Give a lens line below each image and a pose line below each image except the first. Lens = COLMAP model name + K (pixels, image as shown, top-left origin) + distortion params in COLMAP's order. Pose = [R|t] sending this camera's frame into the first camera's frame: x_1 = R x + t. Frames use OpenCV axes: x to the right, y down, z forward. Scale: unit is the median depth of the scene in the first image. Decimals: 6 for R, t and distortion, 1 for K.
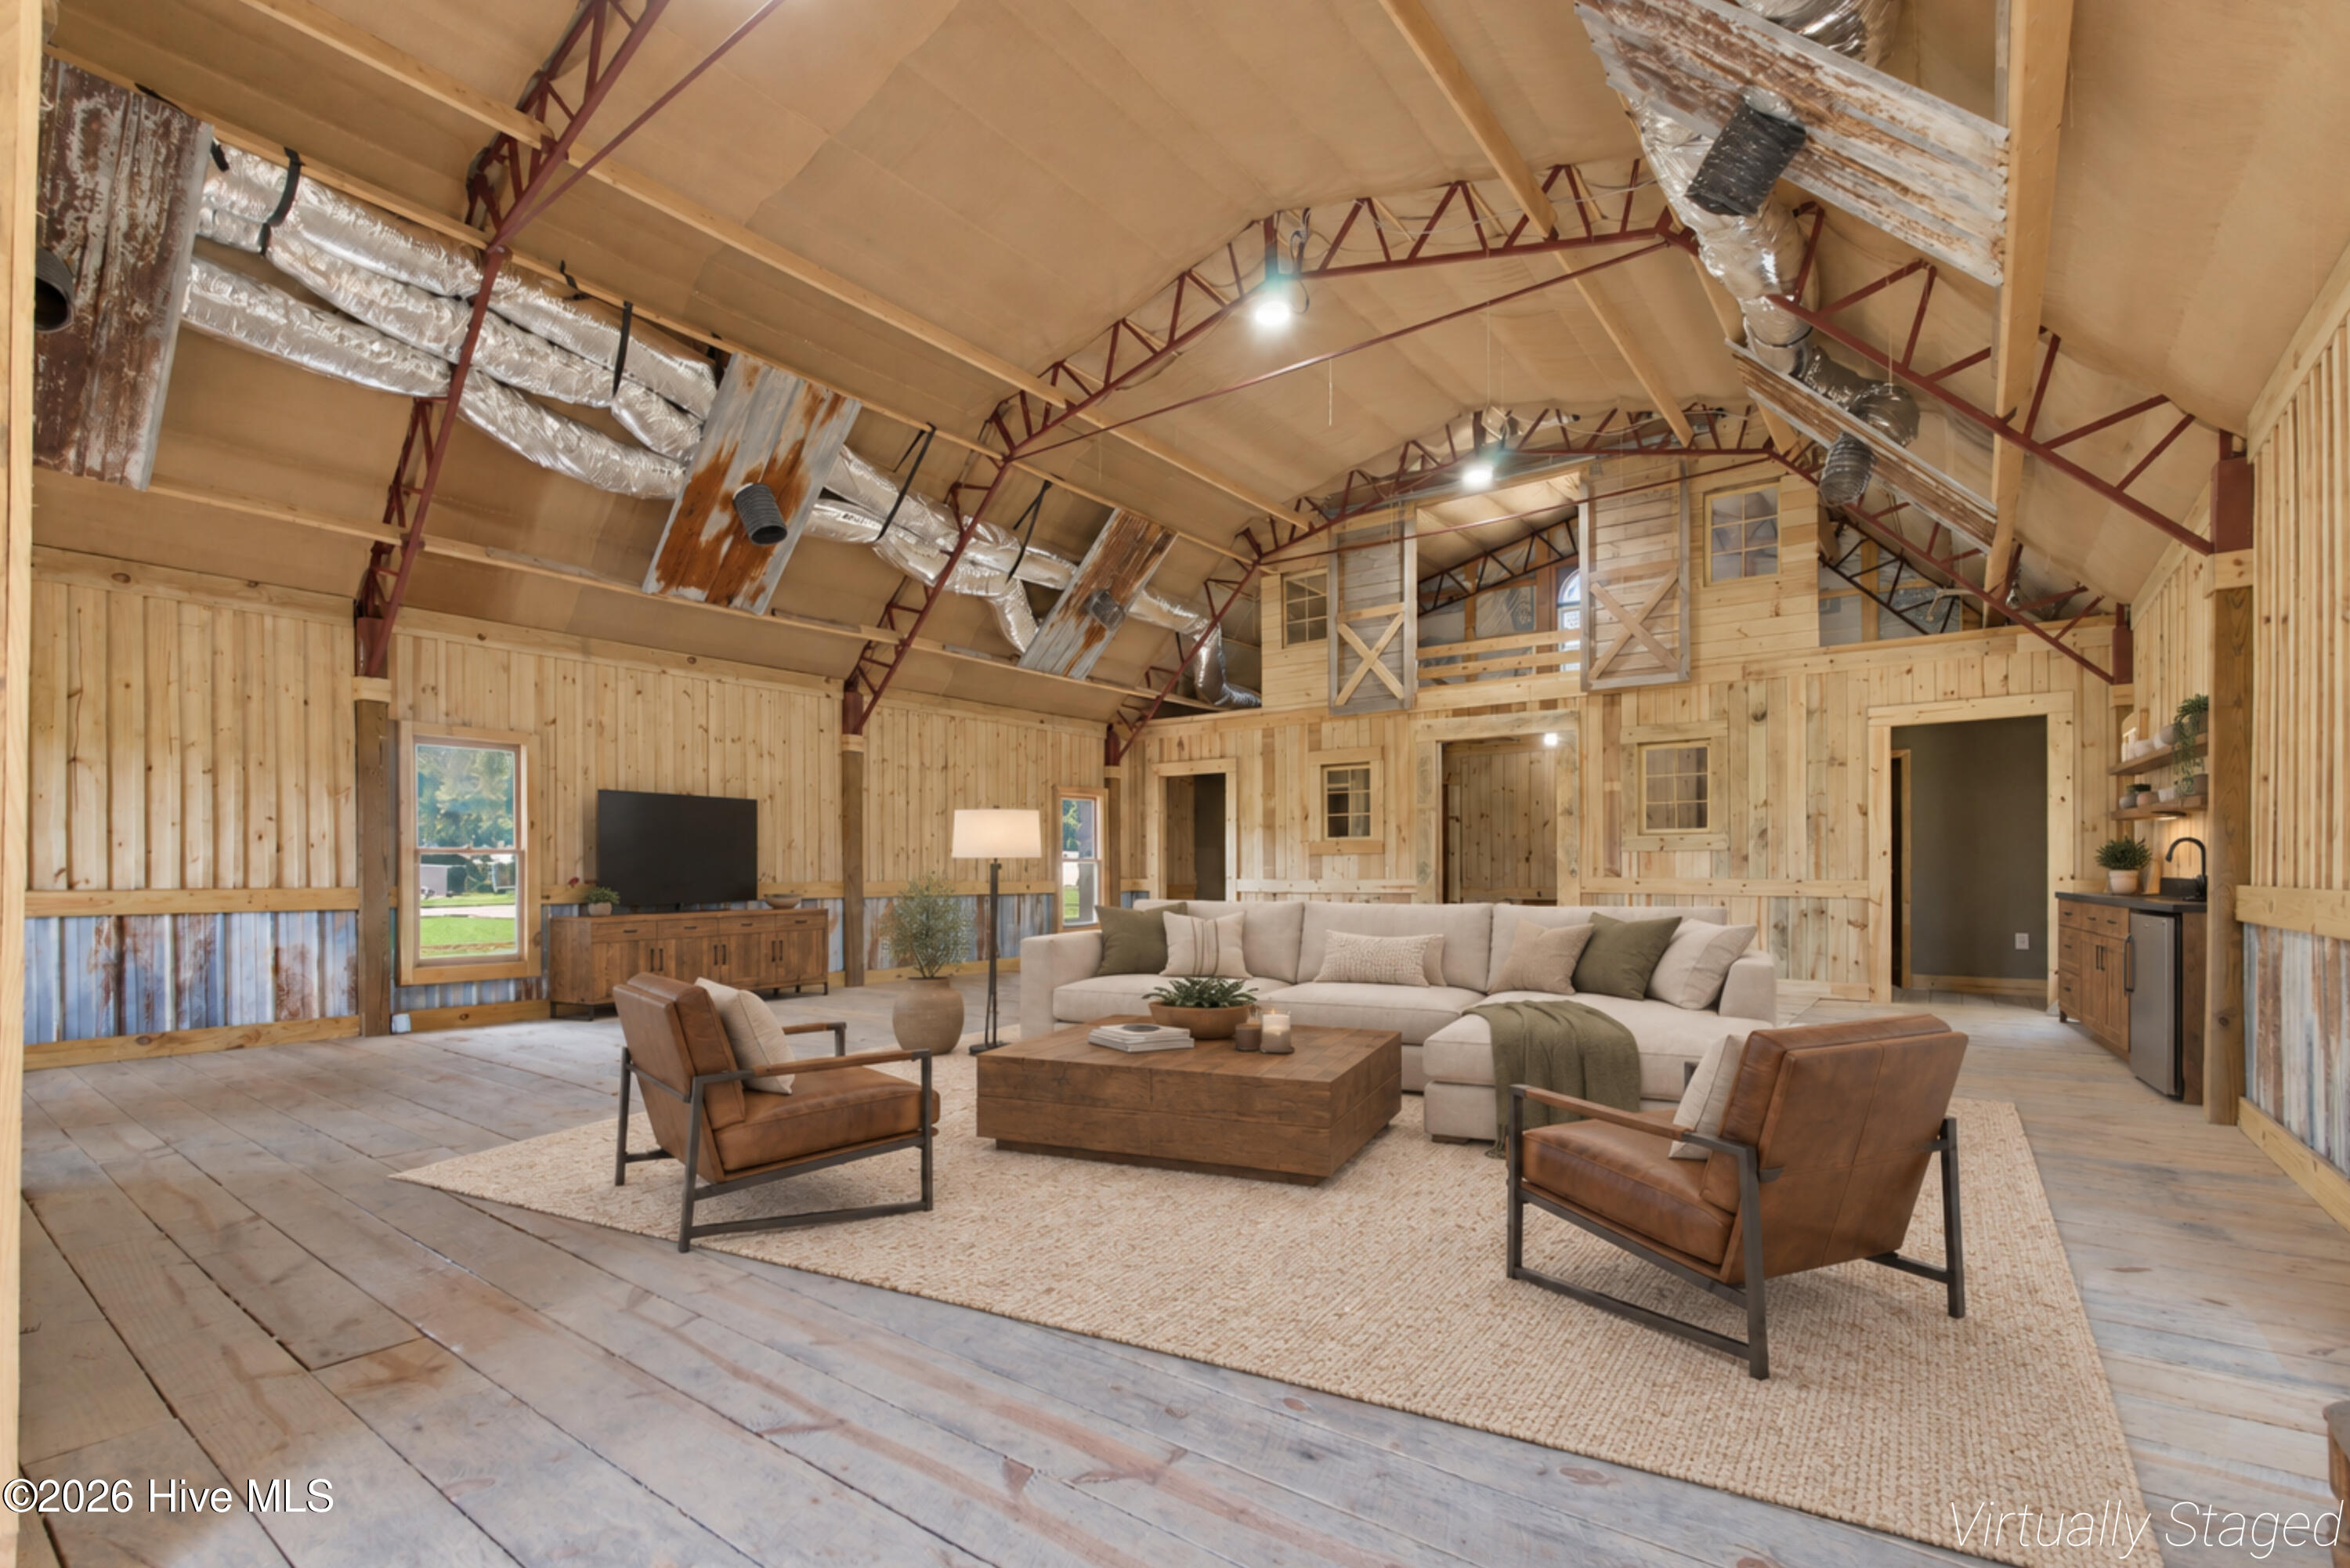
lens RADIAL K [[1058.0, 0, 1185.4], [0, 1058.0, 883.1], [0, 0, 1]] dist [-0.006205, 0.002387]
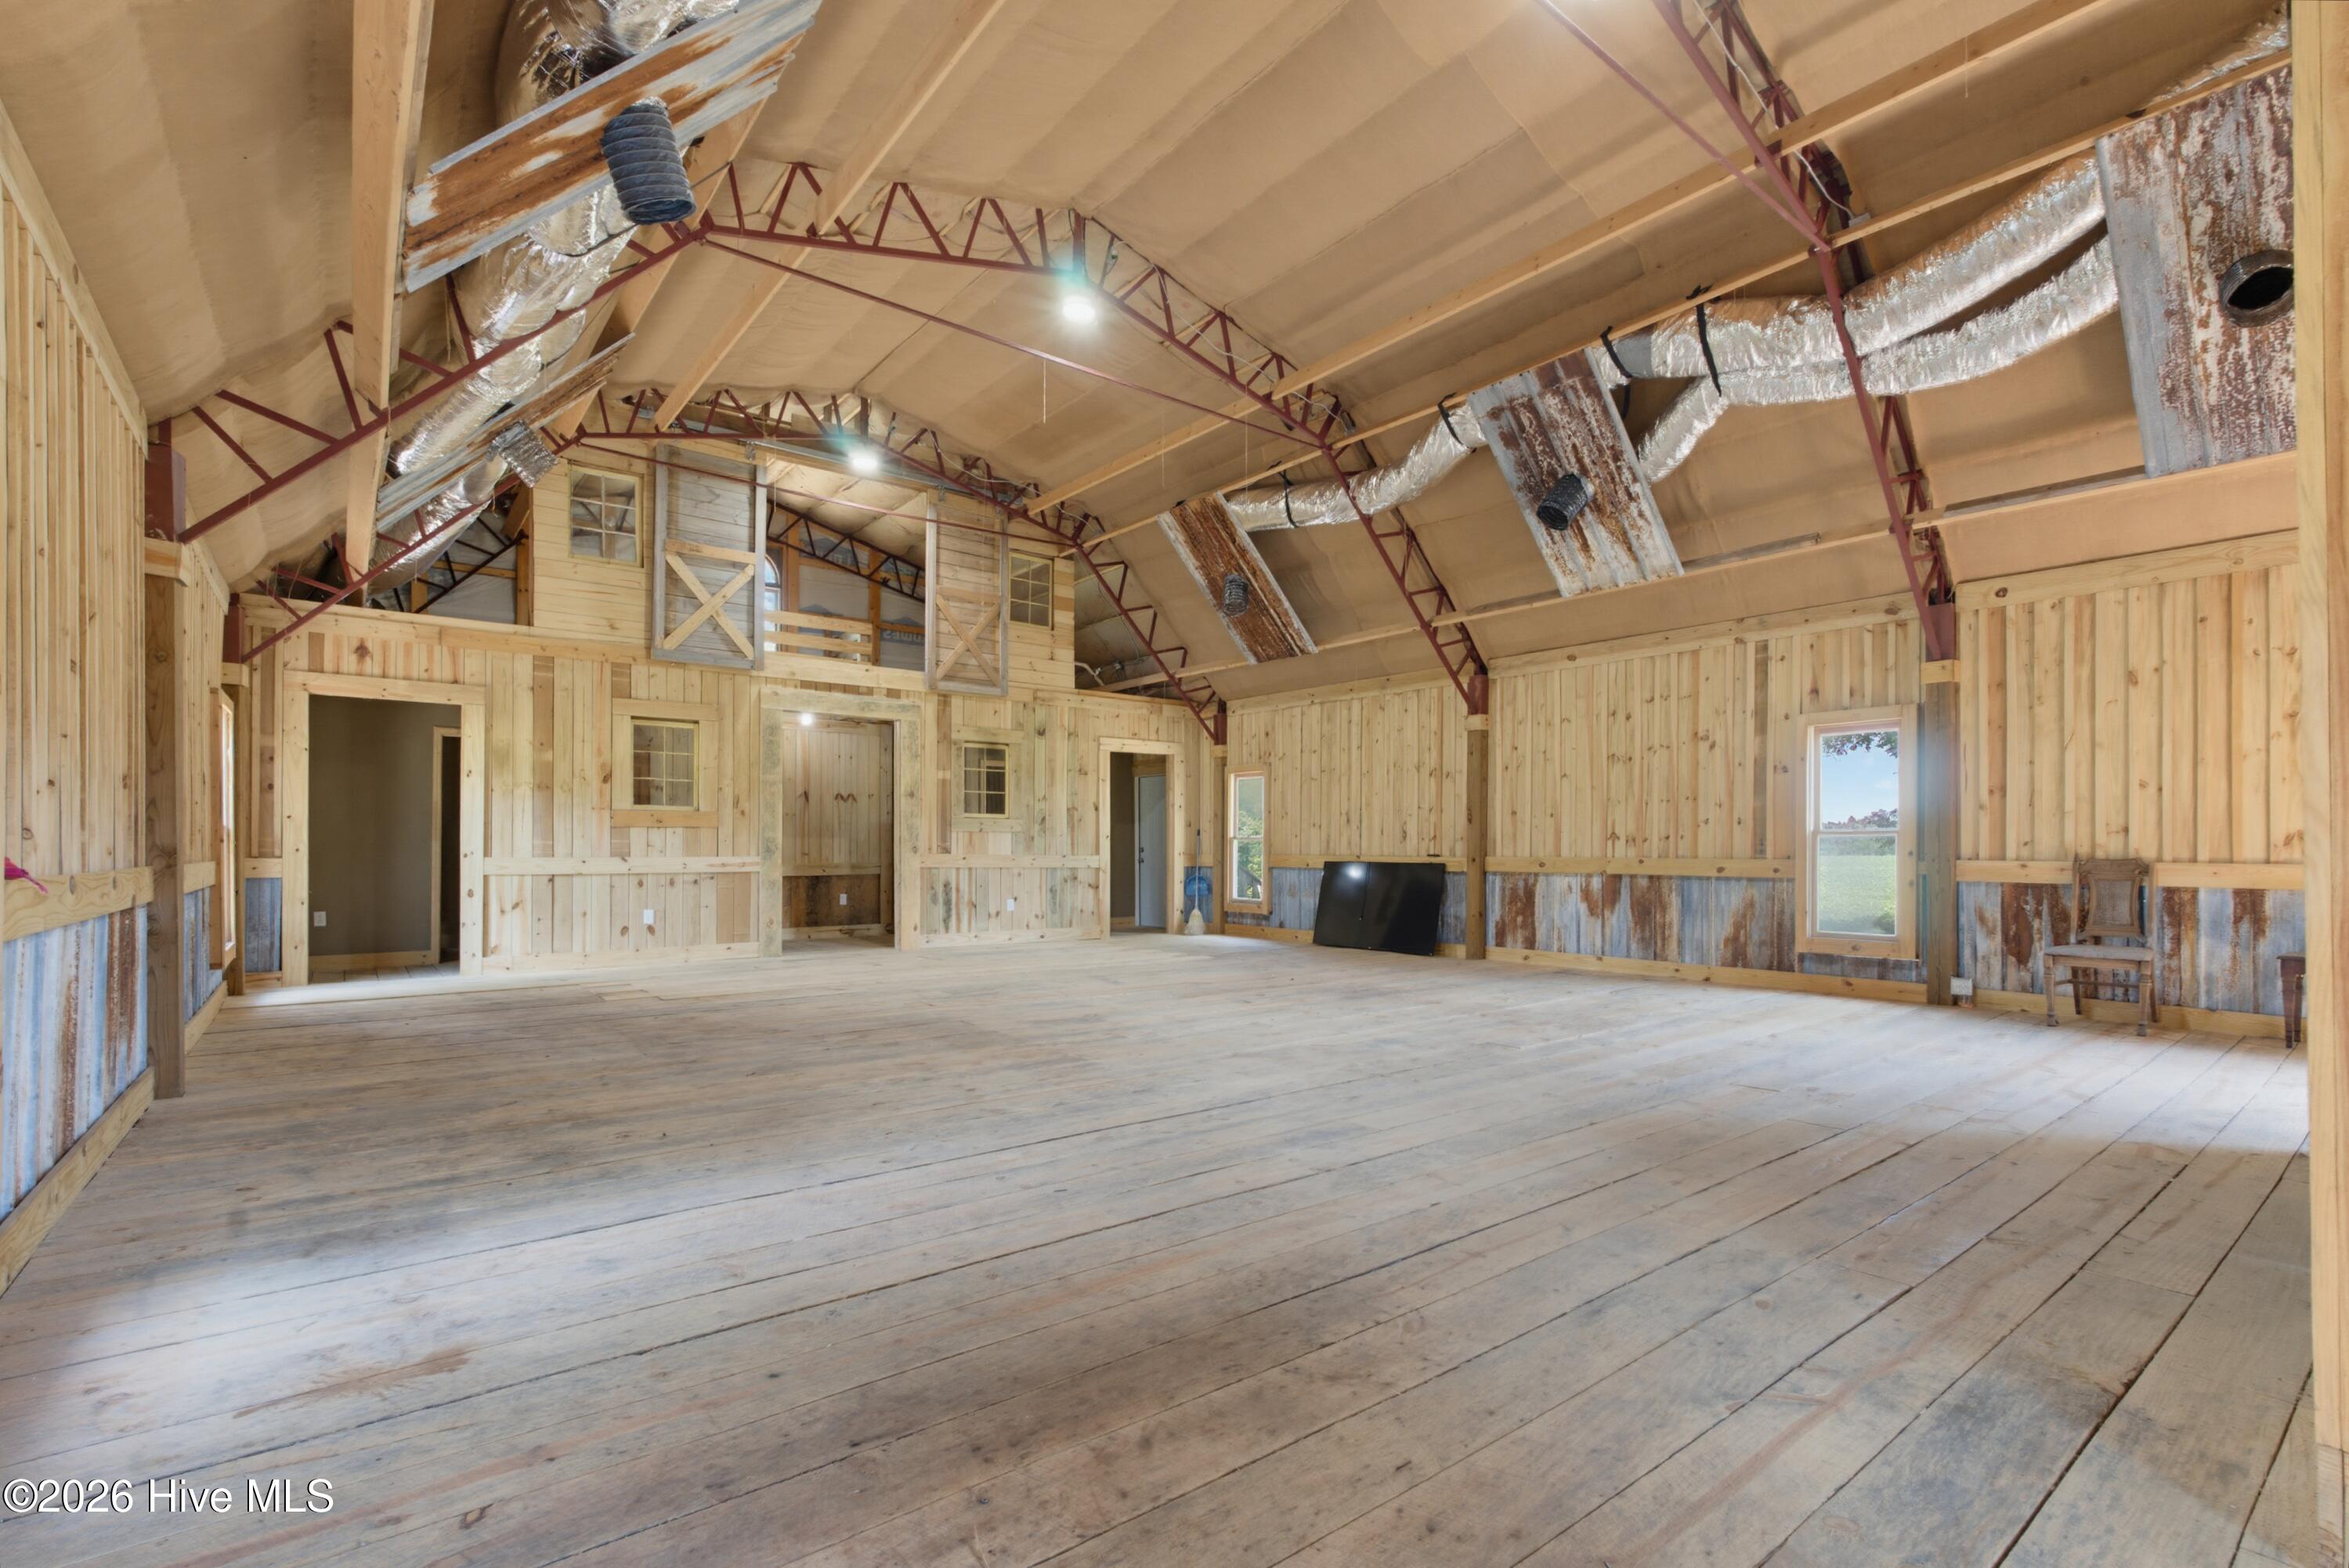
lens RADIAL K [[1057.6, 0, 1128.1], [0, 1057.6, 840.2], [0, 0, 1]] dist [-0.006205, 0.002387]
pose [[0.292862, 0.010673, 0.956095, -0.814365], [0.005378, 0.999903, -0.012809, -0.006013], [-0.956139, 0.008894, 0.292777, 0.606063]]
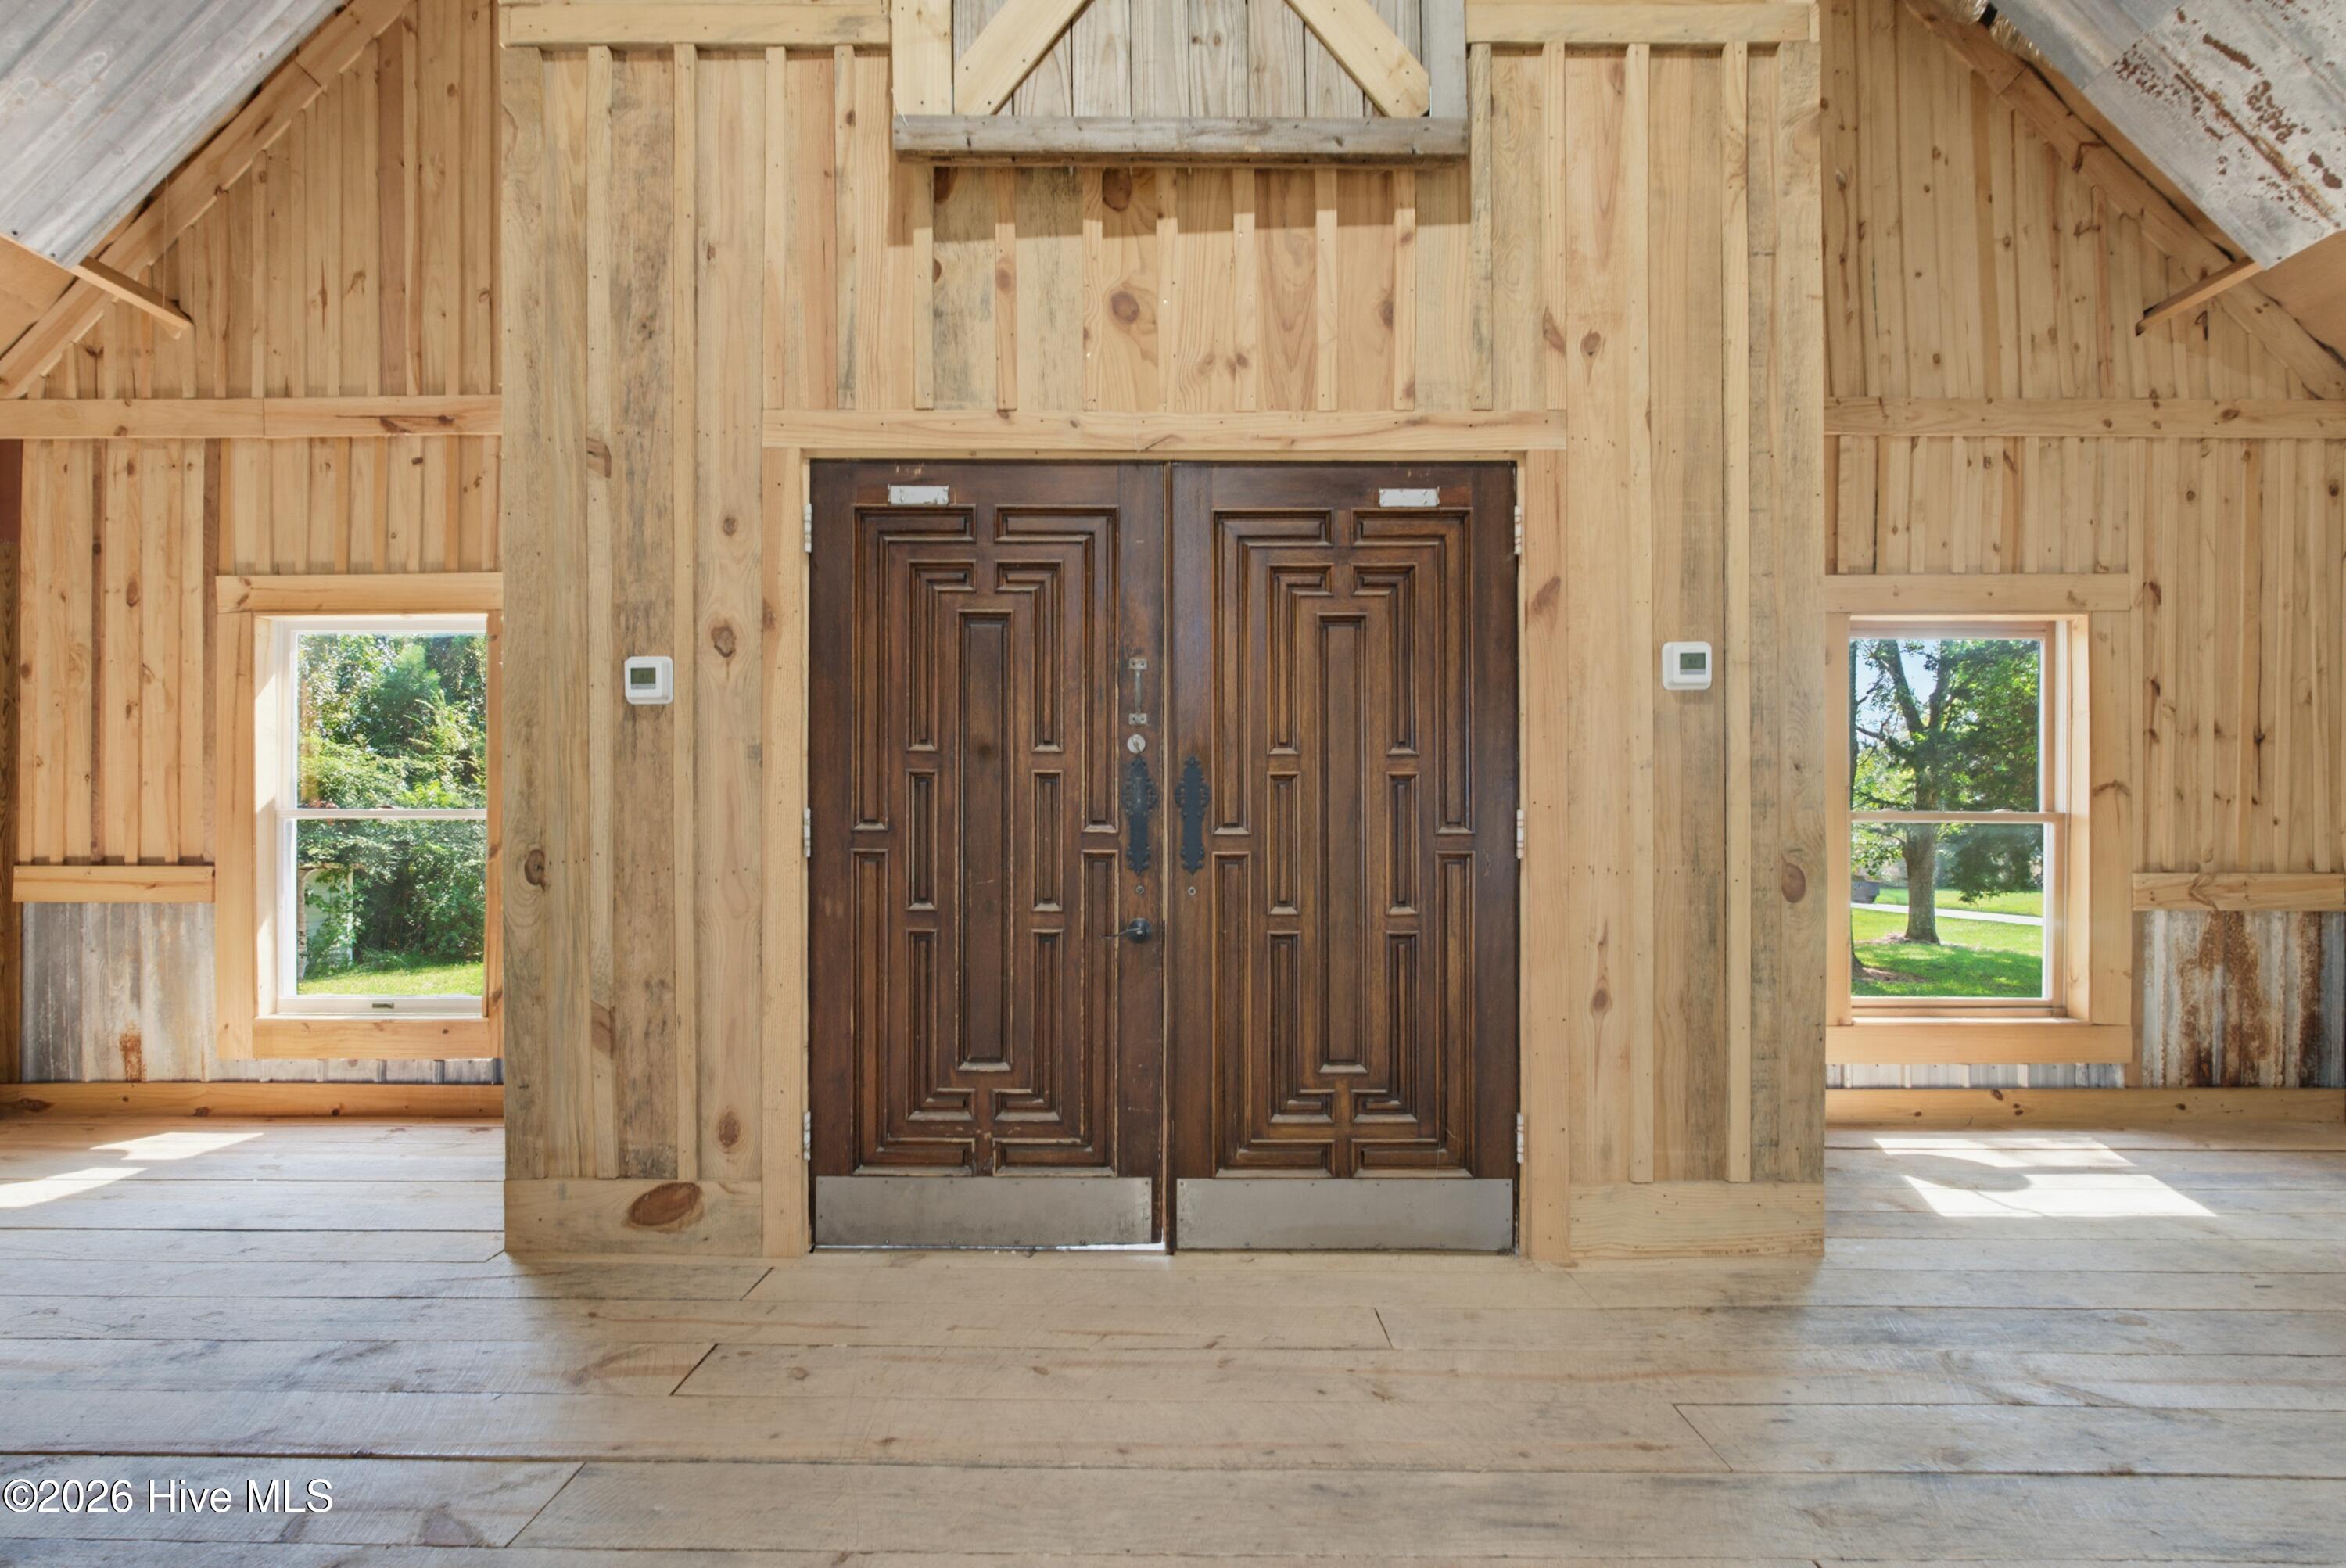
lens RADIAL K [[1056.3, 0, 1147.9], [0, 1056.3, 839.9], [0, 0, 1]] dist [-0.006205, 0.002387]
pose [[-0.807309, -0.003875, -0.590116, -0.167196], [-0.004832, 0.999988, 0.000045, -0.006790], [0.590109, 0.002888, -0.807318, 0.600680]]
